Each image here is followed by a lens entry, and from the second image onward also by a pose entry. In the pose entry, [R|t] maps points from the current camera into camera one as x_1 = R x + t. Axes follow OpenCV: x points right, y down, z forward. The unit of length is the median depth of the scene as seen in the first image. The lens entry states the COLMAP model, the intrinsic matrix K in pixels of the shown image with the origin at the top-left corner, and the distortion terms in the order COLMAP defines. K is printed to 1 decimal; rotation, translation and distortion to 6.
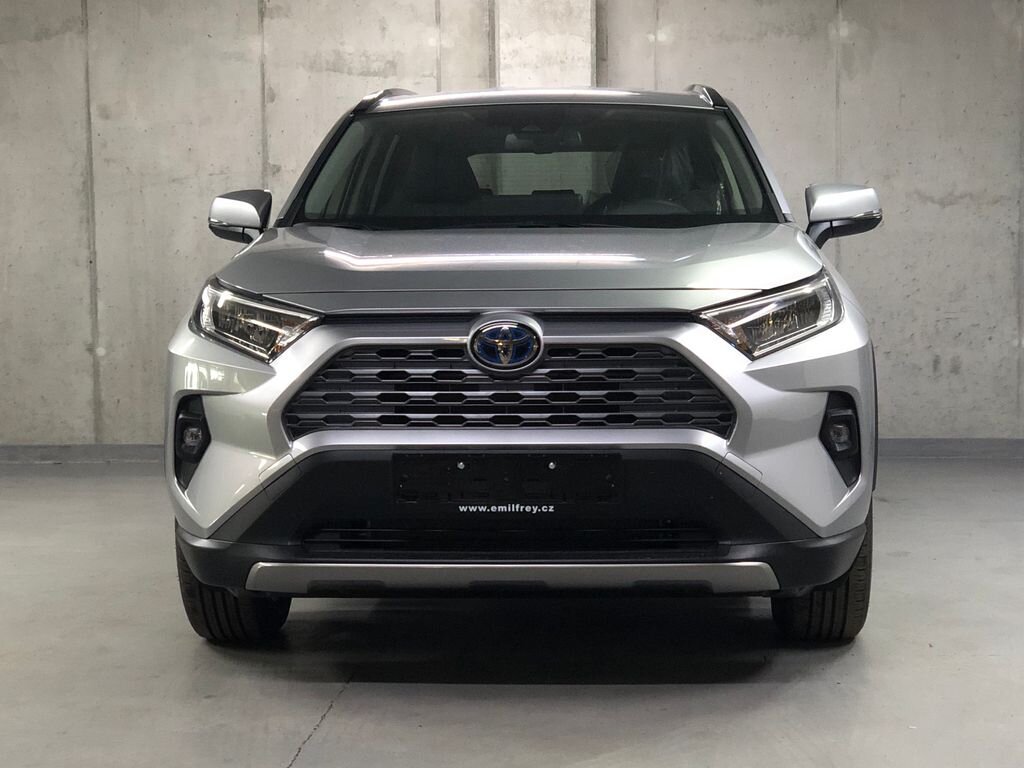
lens RADIAL K [[1966.0, 0, 515.7], [0, 1966.0, 385.3], [0, 0, 1]] dist [0.102359, 0.000000]
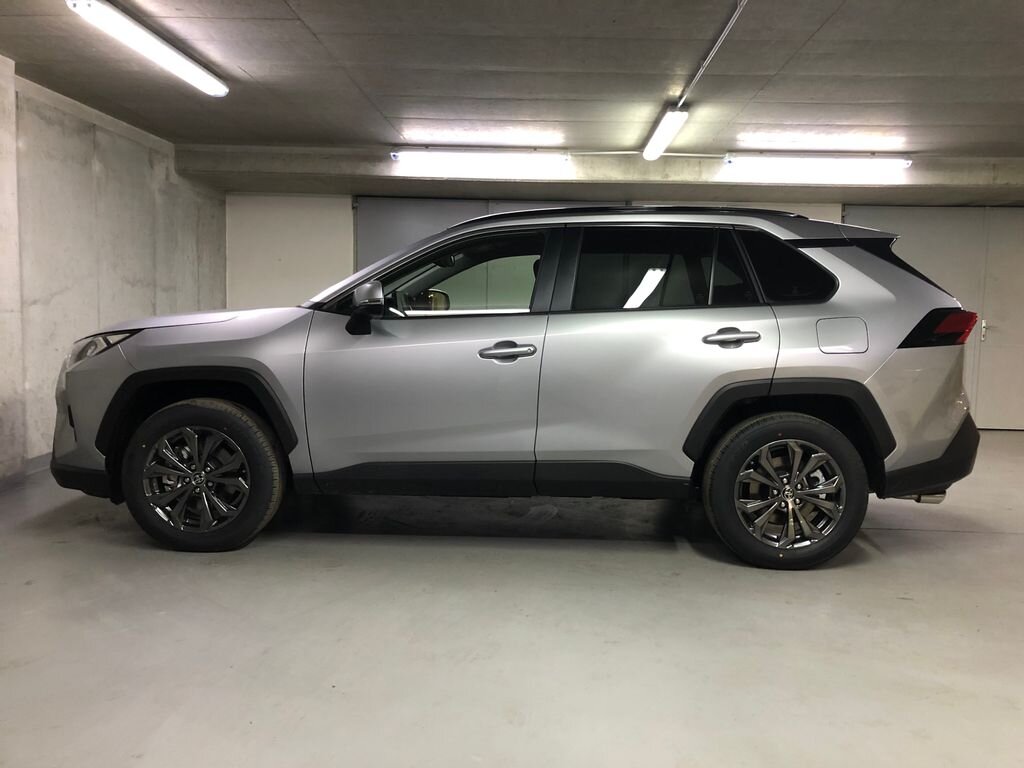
lens RADIAL K [[831.2, 0, 517.5], [0, 831.2, 380.3], [0, 0, 1]] dist [0.036565, -0.027368]
pose [[-0.041428, -0.077193, 0.996155, -0.484625], [0.047459, 0.995734, 0.079134, -0.052420], [-0.998014, 0.050555, -0.037588, 0.700760]]
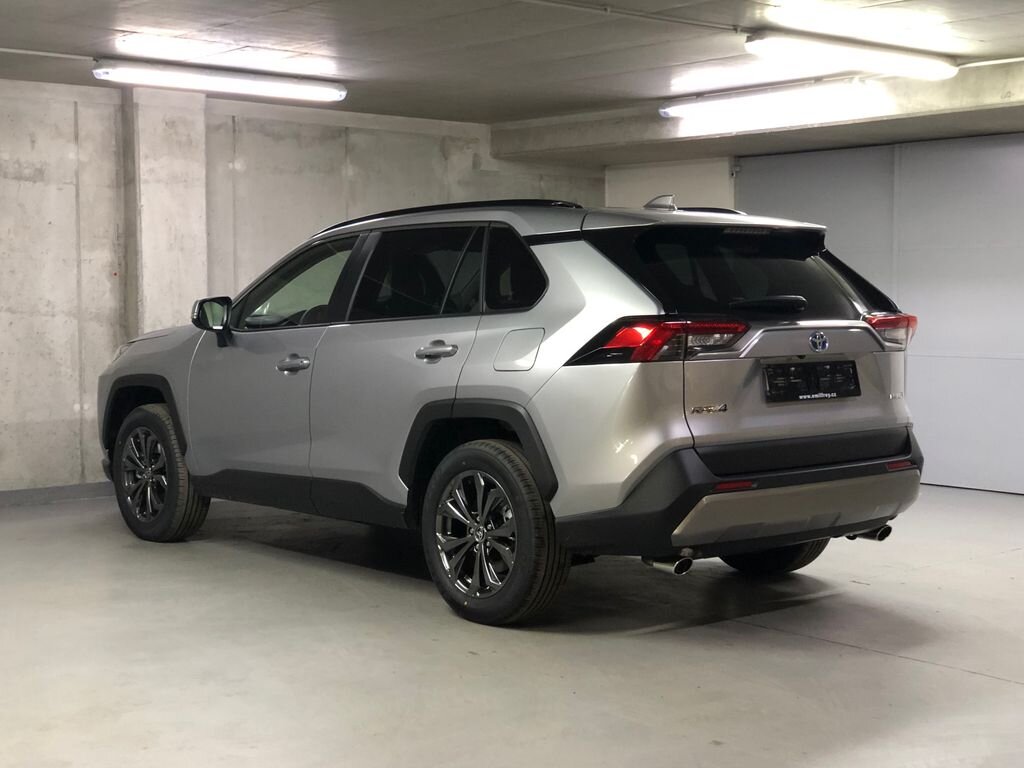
lens RADIAL K [[1585.7, 0, 510.0], [0, 1585.7, 389.5], [0, 0, 1]] dist [0.066532, 0.000000]
pose [[0.715185, -0.030605, 0.698265, -0.538110], [0.039533, 0.999213, 0.003305, -0.022908], [-0.697817, 0.025240, 0.715832, 0.112097]]
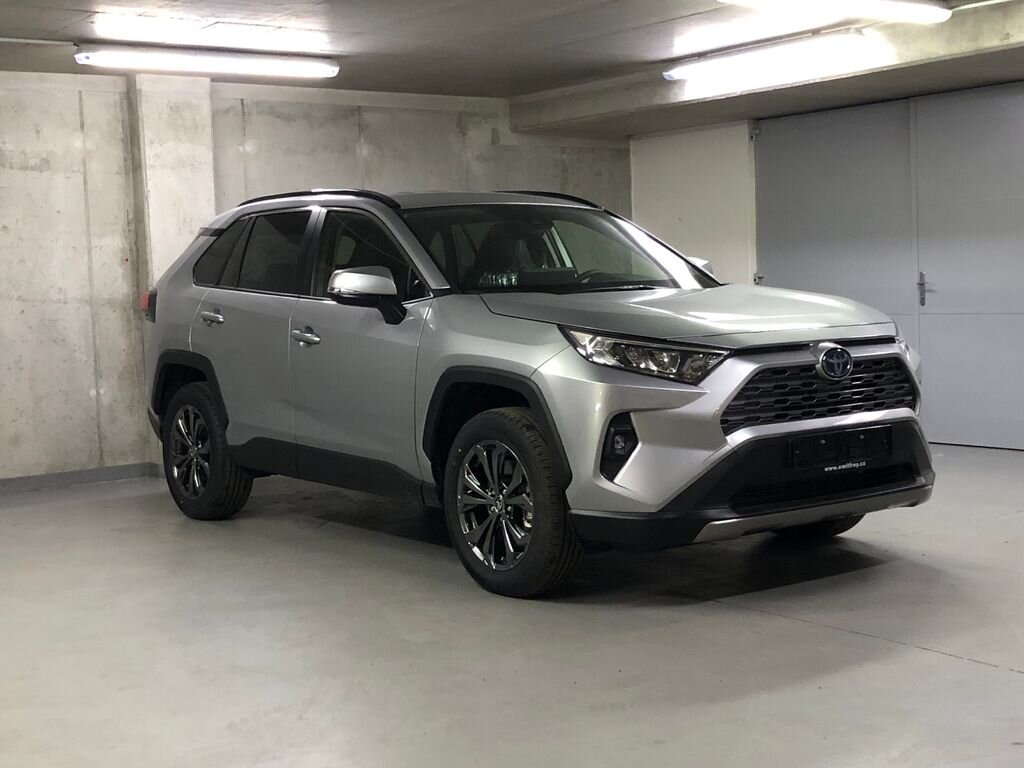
lens RADIAL K [[1489.7, 0, 516.2], [0, 1489.7, 387.4], [0, 0, 1]] dist [0.028489, 0.000000]
pose [[0.762603, -0.062832, 0.643808, -0.442457], [0.070899, 0.997394, 0.013358, -0.015926], [-0.642970, 0.035459, 0.765070, 0.115966]]
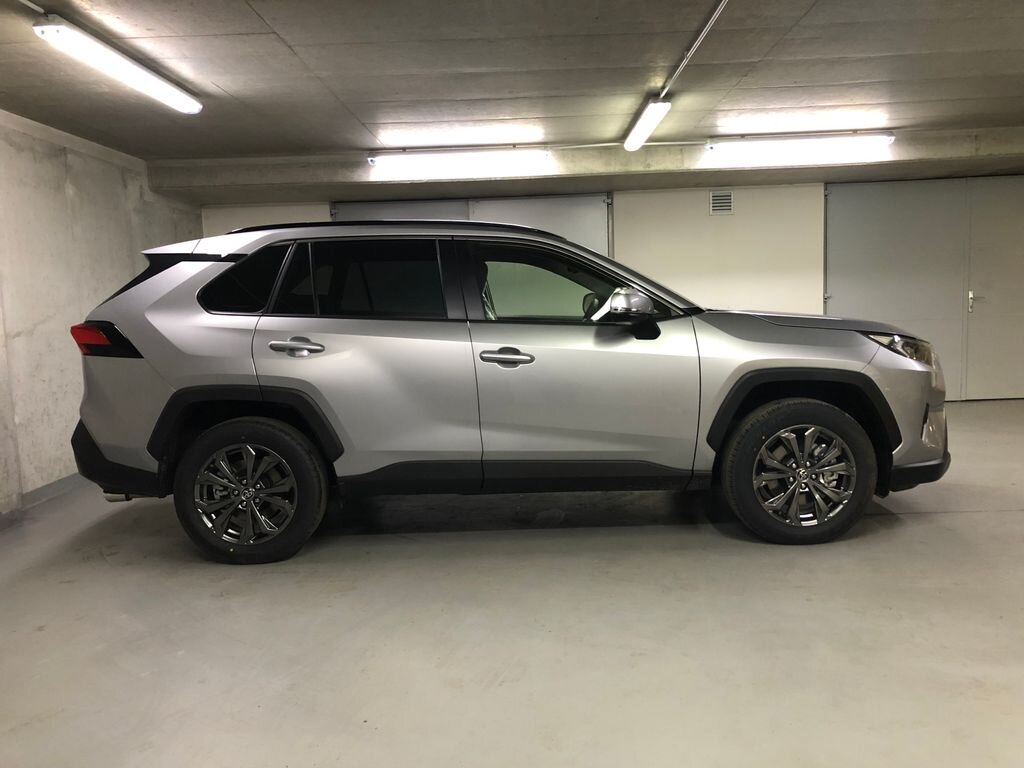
lens RADIAL K [[831.2, 0, 510.6], [0, 831.2, 390.3], [0, 0, 1]] dist [0.036565, -0.027368]
pose [[-0.060584, -0.098061, 0.993335, -0.478276], [0.105533, 0.988956, 0.104065, -0.062104], [-0.992569, 0.111134, -0.049566, 0.709786]]
